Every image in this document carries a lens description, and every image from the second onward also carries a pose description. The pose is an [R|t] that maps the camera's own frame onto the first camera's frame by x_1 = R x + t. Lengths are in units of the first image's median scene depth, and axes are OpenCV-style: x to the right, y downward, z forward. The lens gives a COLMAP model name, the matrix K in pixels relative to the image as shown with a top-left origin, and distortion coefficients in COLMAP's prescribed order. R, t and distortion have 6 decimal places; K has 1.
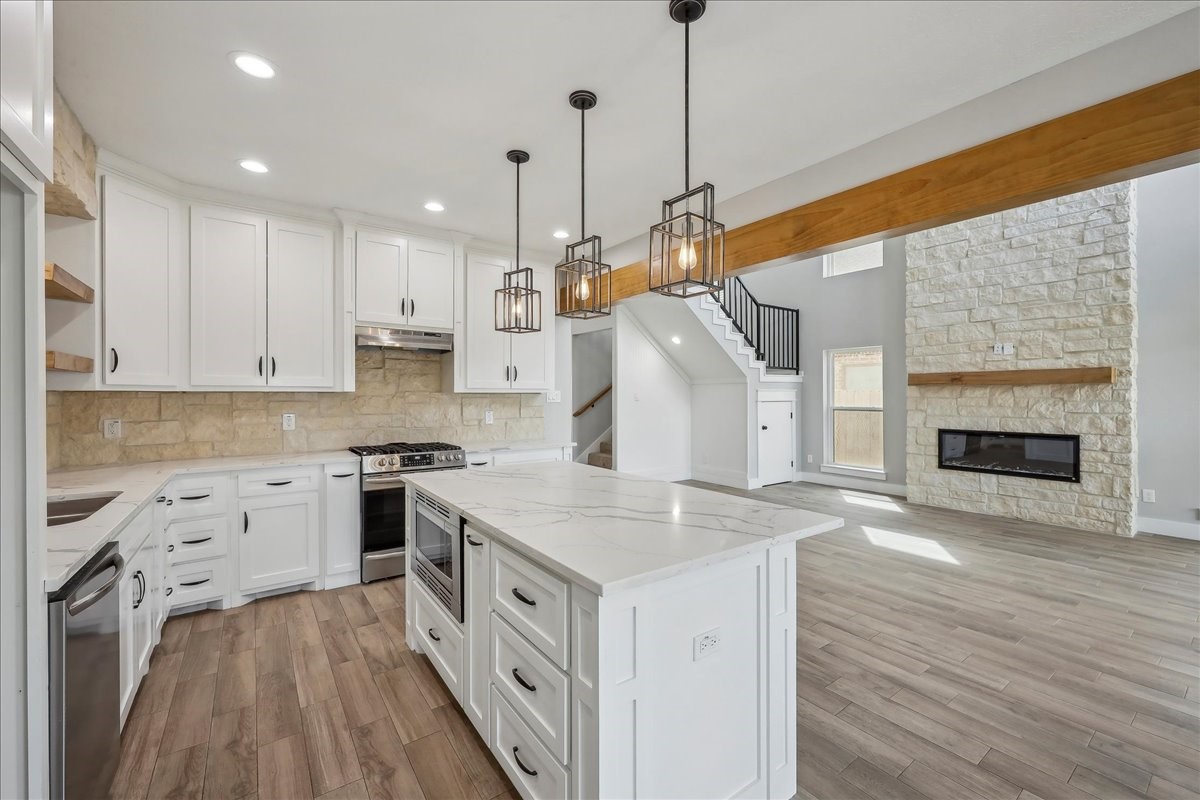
lens RADIAL K [[490.2, 0, 605.8], [0, 490.2, 395.2], [0, 0, 1]] dist [-0.001385, 0.000647]
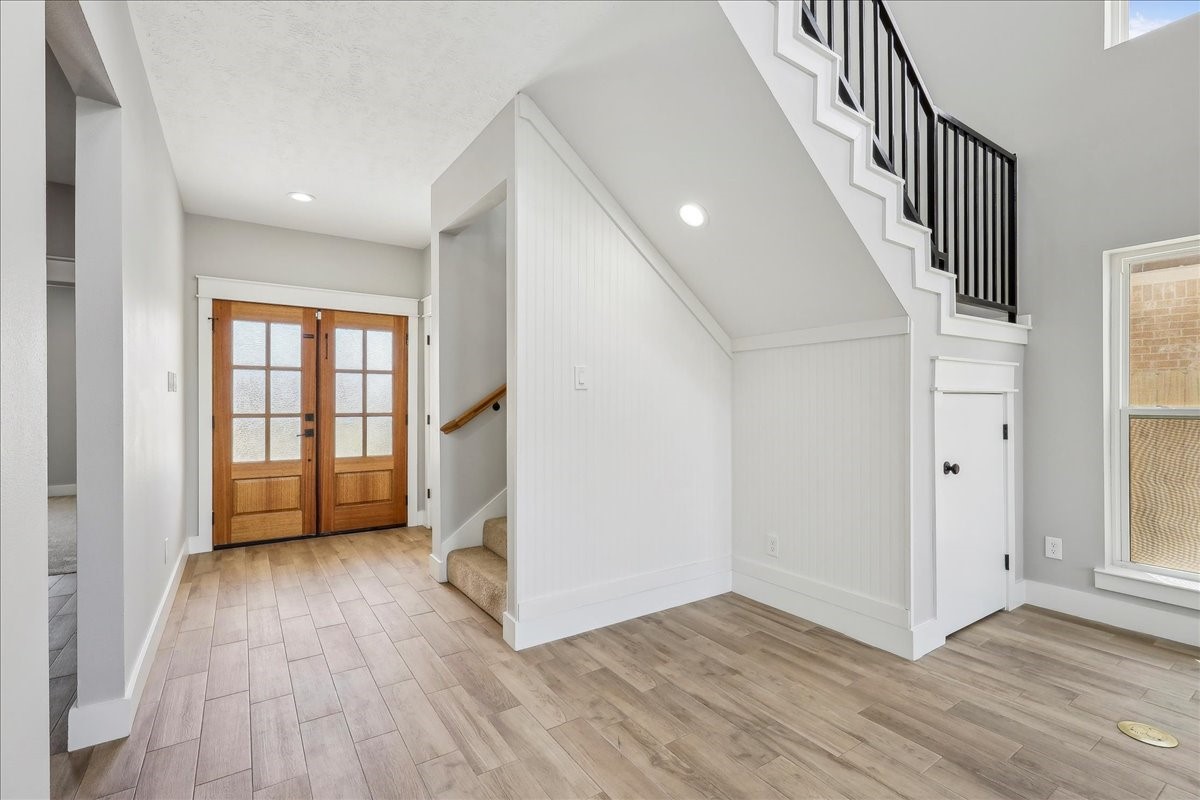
lens RADIAL K [[540.1, 0, 602.8], [0, 540.1, 401.4], [0, 0, 1]] dist [0.002221, -0.000070]
pose [[0.999425, -0.000016, -0.033897, 0.147705], [0.000012, 1.000000, -0.000137, 0.031432], [0.033897, 0.000136, 0.999425, 0.982427]]
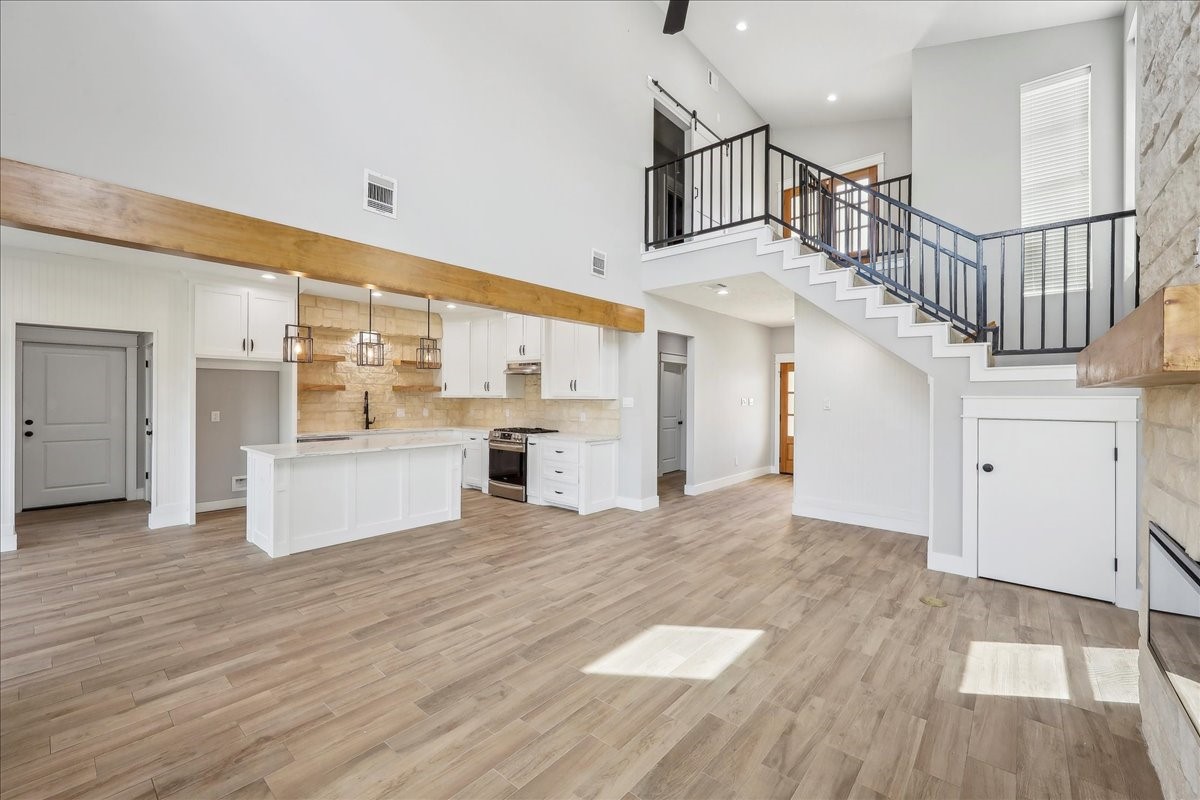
lens RADIAL K [[490.2, 0, 602.4], [0, 490.2, 394.3], [0, 0, 1]] dist [-0.001385, 0.000647]
pose [[0.226657, -0.001809, -0.973973, 1.195110], [-0.004980, 0.999983, -0.003017, -0.015129], [0.973962, 0.005534, 0.226644, 0.764451]]
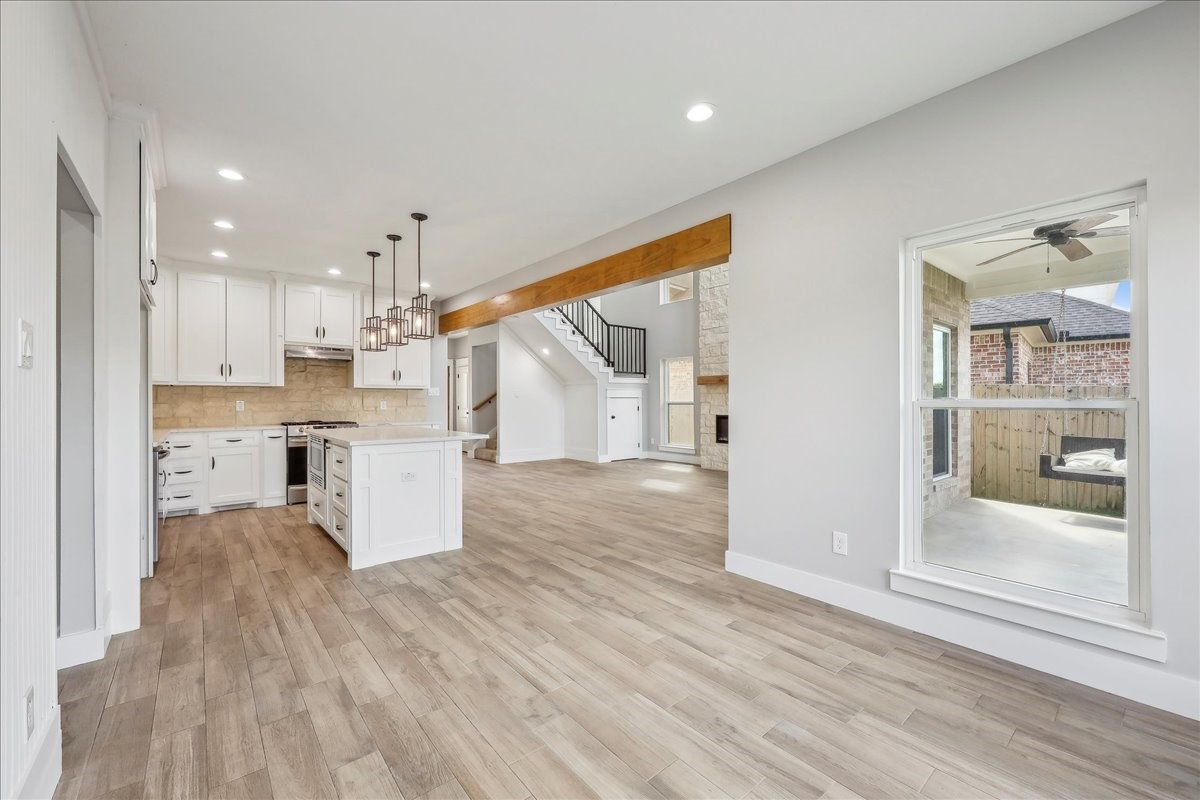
lens RADIAL K [[490.2, 0, 605.5], [0, 490.2, 397.7], [0, 0, 1]] dist [-0.001385, 0.000647]
pose [[0.997595, -0.002123, 0.069279, 0.338251], [0.002605, 0.999973, -0.006865, 0.035641], [-0.069263, 0.007029, 0.997574, -0.530853]]
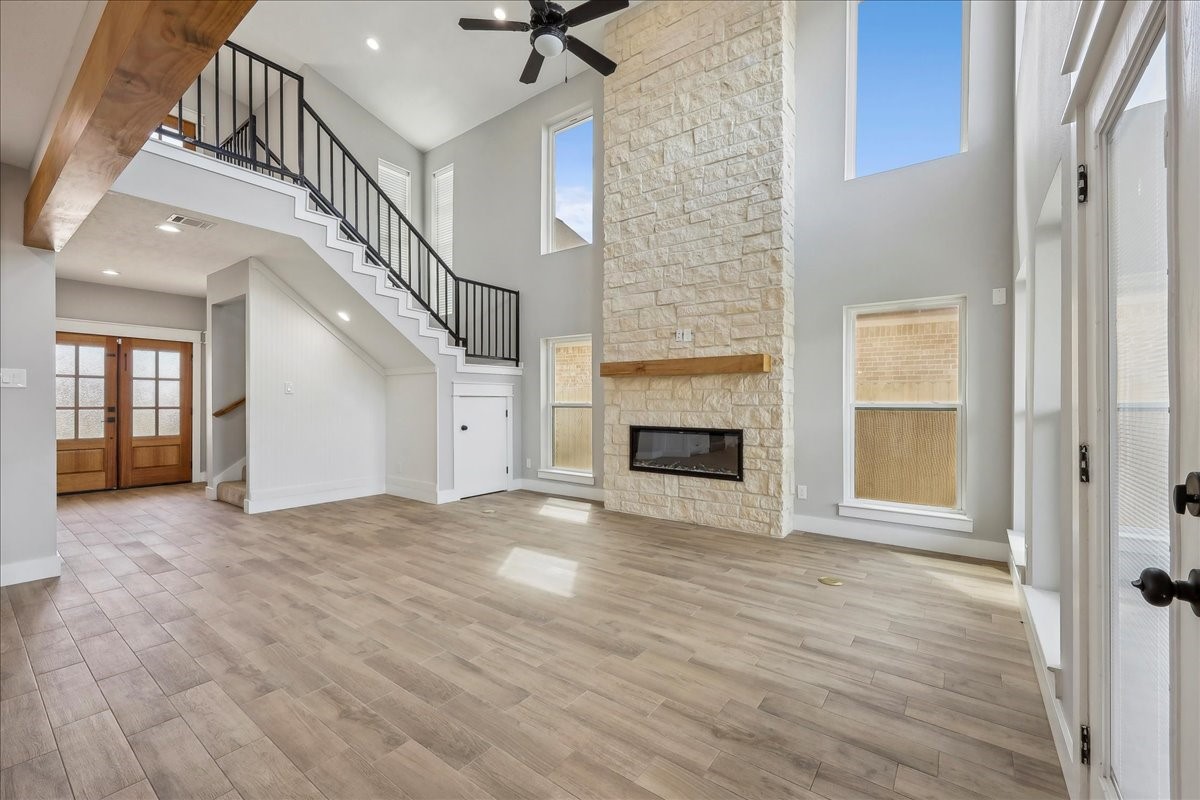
lens RADIAL K [[490.2, 0, 605.4], [0, 490.2, 402.7], [0, 0, 1]] dist [-0.001385, 0.000647]
pose [[0.953906, 0.002756, 0.300093, 0.486355], [-0.004027, 0.999985, 0.003619, 0.031934], [-0.300079, -0.004660, 0.953903, 0.220475]]
